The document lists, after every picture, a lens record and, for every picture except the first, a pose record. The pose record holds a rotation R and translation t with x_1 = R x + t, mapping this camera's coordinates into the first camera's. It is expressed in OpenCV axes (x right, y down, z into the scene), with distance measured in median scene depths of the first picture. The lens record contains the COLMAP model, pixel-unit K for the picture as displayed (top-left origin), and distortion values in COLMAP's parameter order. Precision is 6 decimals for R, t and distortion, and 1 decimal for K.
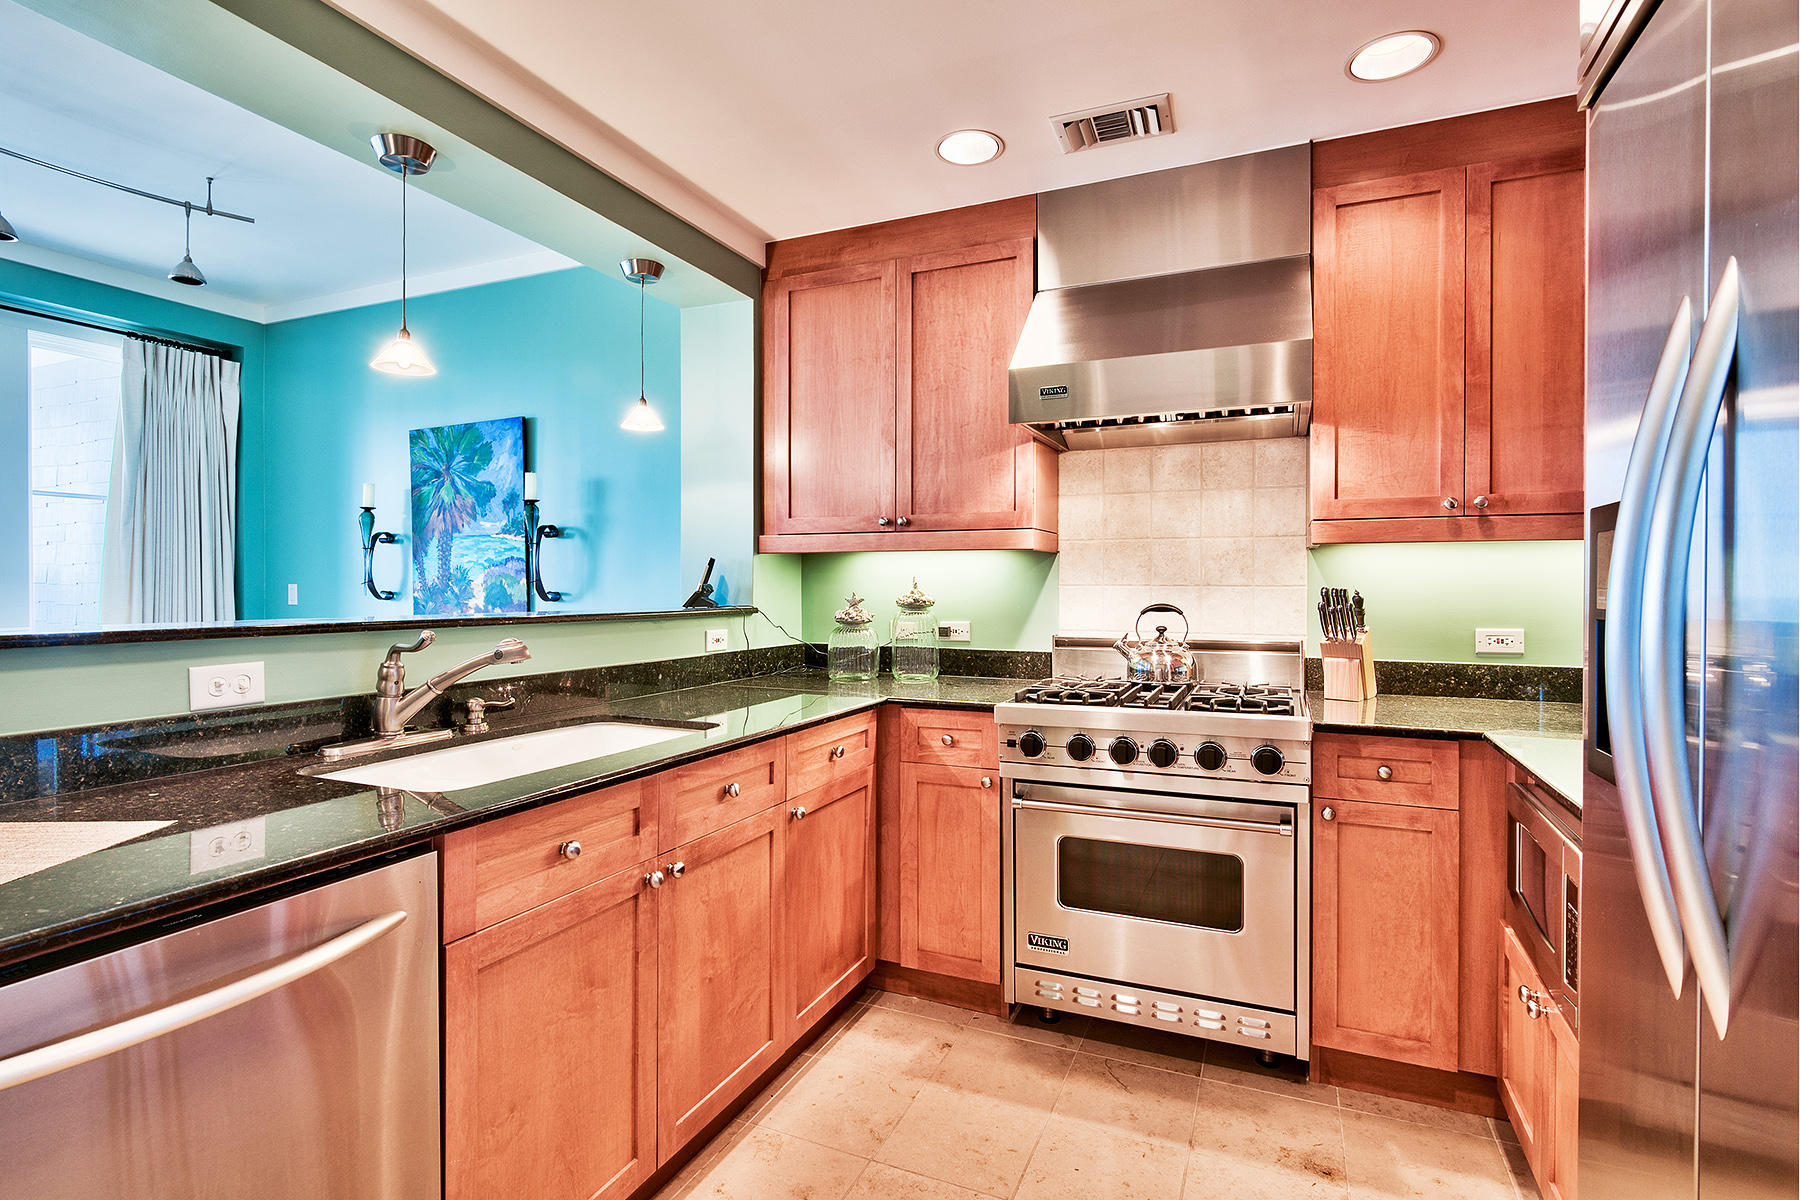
lens RADIAL K [[882.3, 0, 900.0], [0, 882.3, 600.0], [0, 0, 1]] dist [-0.001768, 0.000178]
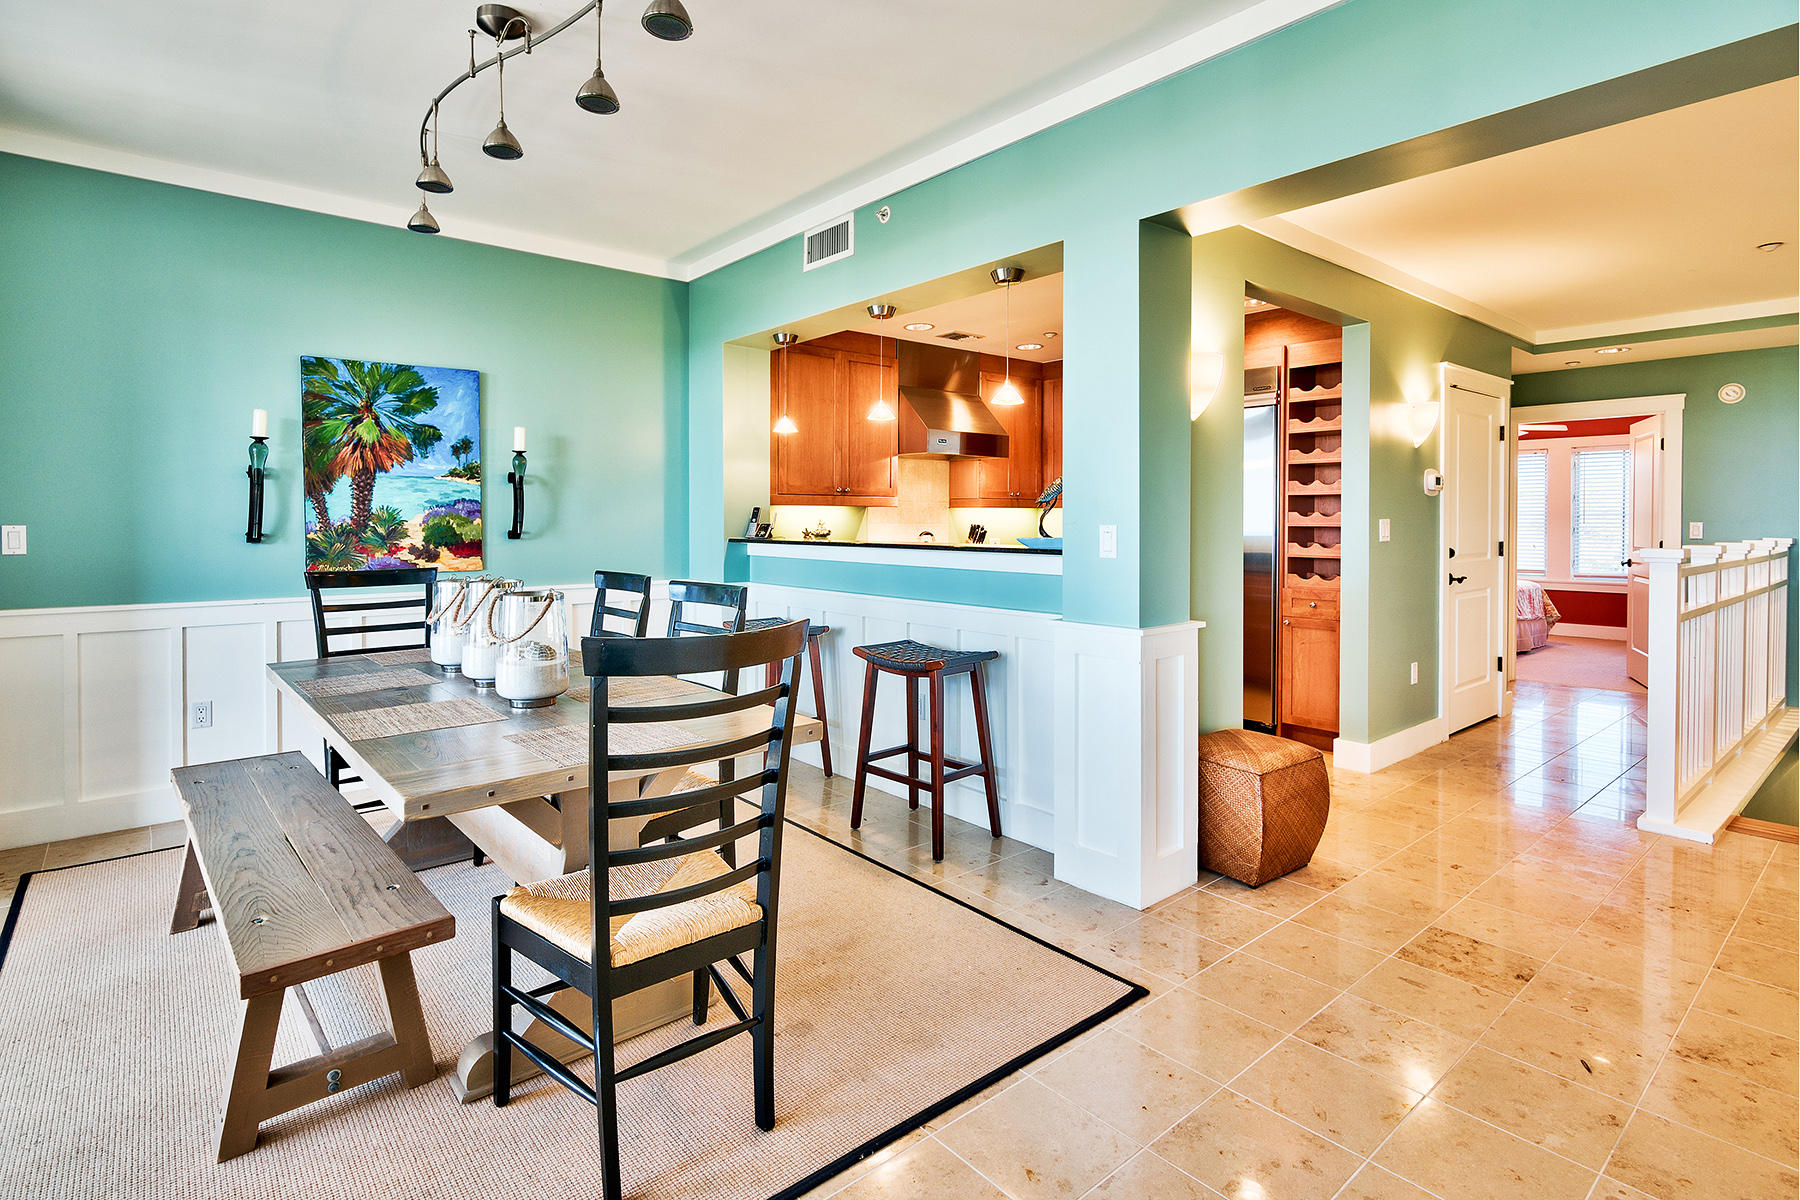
lens RADIAL K [[902.7, 0, 902.2], [0, 902.7, 526.8], [0, 0, 1]] dist [-0.000252, 0.000001]
pose [[0.434487, -0.009186, 0.900631, -1.207204], [0.011932, 0.999919, 0.004442, -0.013245], [-0.900599, 0.008817, 0.434561, 0.038552]]
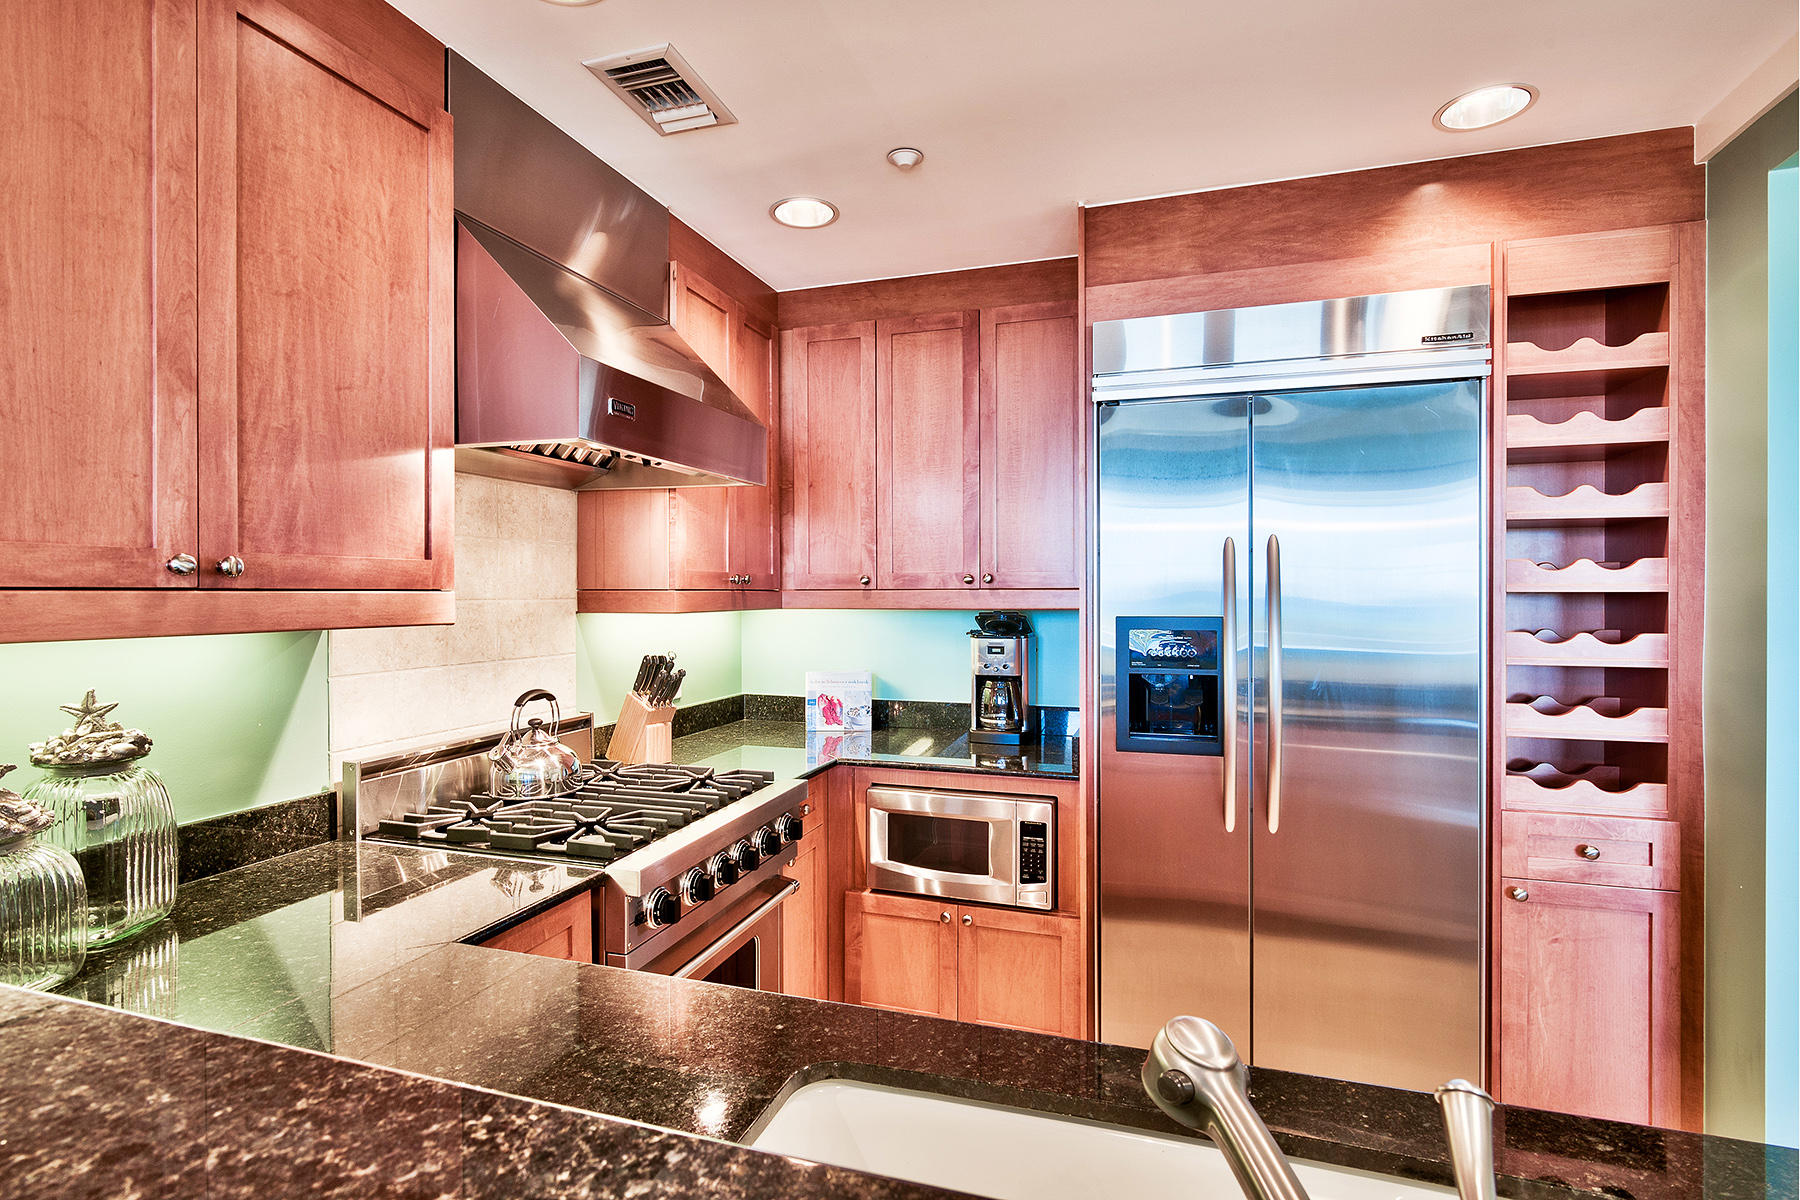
lens RADIAL K [[882.3, 0, 900.0], [0, 882.3, 600.0], [0, 0, 1]] dist [-0.001768, 0.000178]
pose [[-0.098084, -0.009392, 0.995134, -0.332316], [0.015059, 0.999827, 0.010921, -0.051779], [-0.995064, 0.016057, -0.097925, 0.508193]]
